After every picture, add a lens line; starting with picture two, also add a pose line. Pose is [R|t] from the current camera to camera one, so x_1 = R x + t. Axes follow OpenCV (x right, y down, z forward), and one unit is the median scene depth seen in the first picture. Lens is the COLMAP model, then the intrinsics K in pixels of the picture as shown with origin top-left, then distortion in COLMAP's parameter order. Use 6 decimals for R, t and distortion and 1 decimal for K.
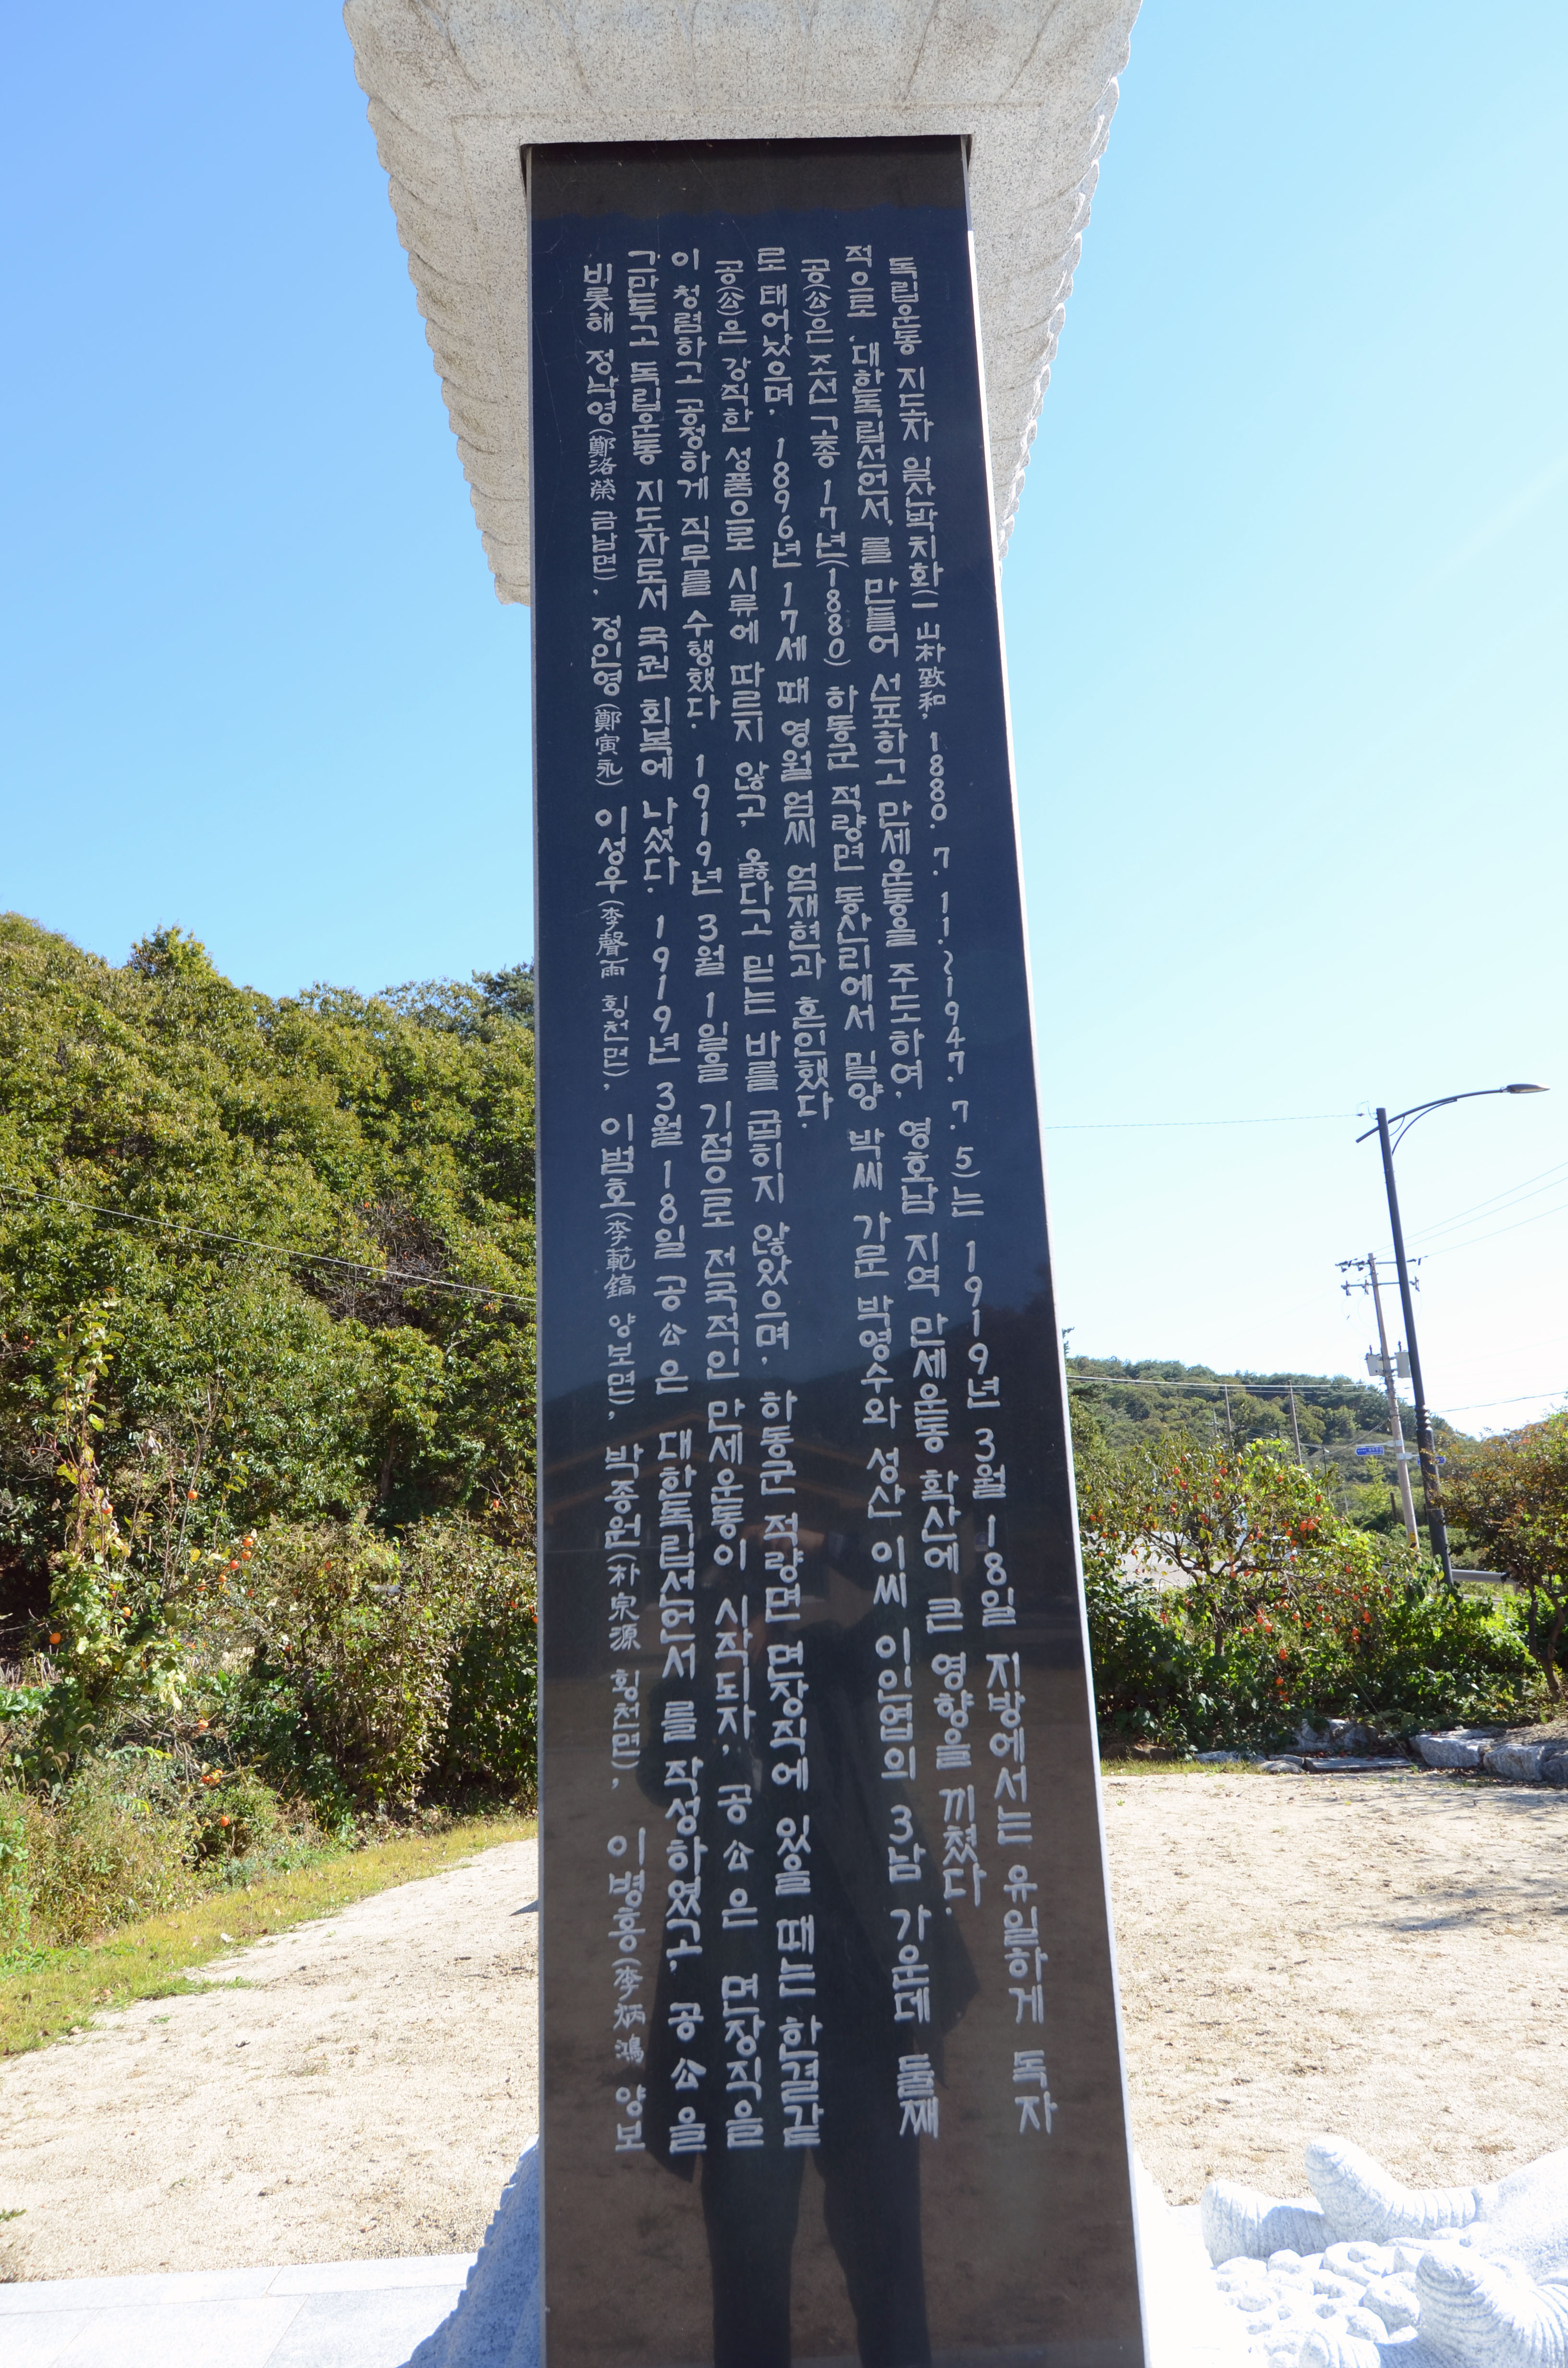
lens RADIAL K [[1608.8, 0, 784.0], [0, 1608.8, 1184.0], [0, 0, 1]] dist [0.013556, -0.006222]
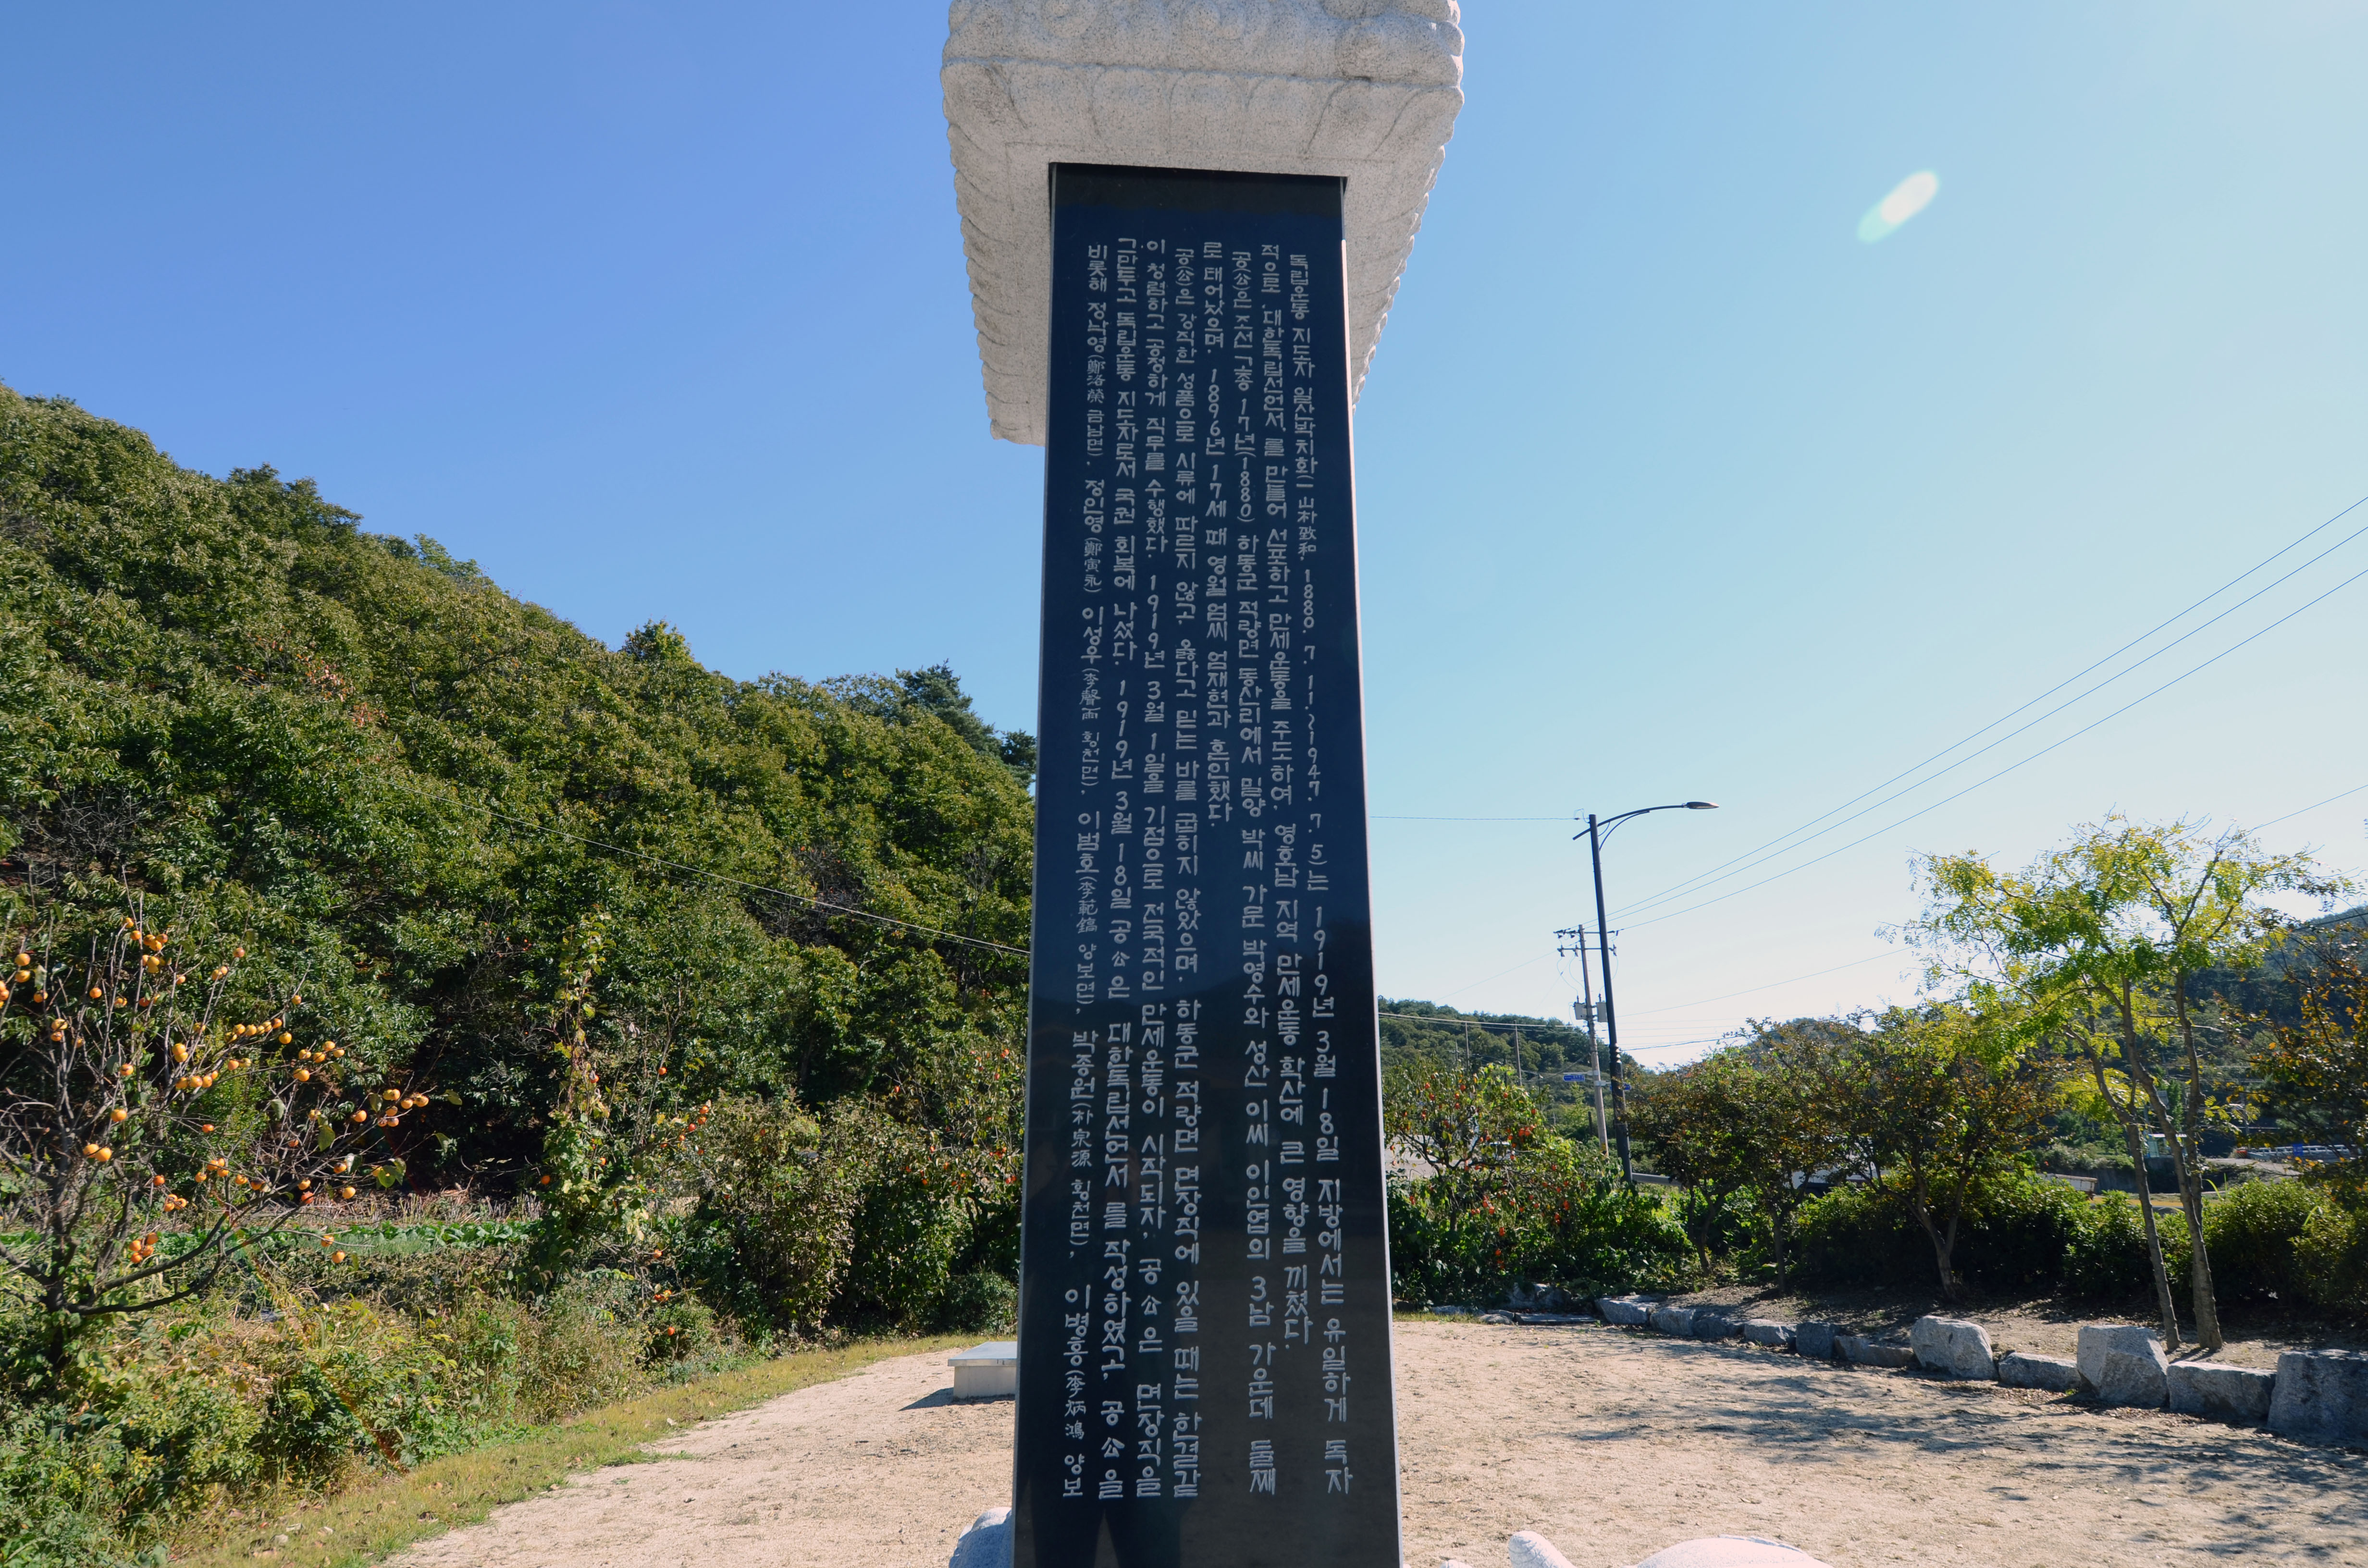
lens RADIAL K [[1286.3, 0, 1182.3], [0, 1286.3, 798.2], [0, 0, 1]] dist [0.001009, -0.001723]
pose [[0.997602, 0.052505, 0.045094, -0.062120], [-0.050724, 0.997921, -0.039758, -0.010247], [-0.047088, 0.037375, 0.998191, -0.179350]]
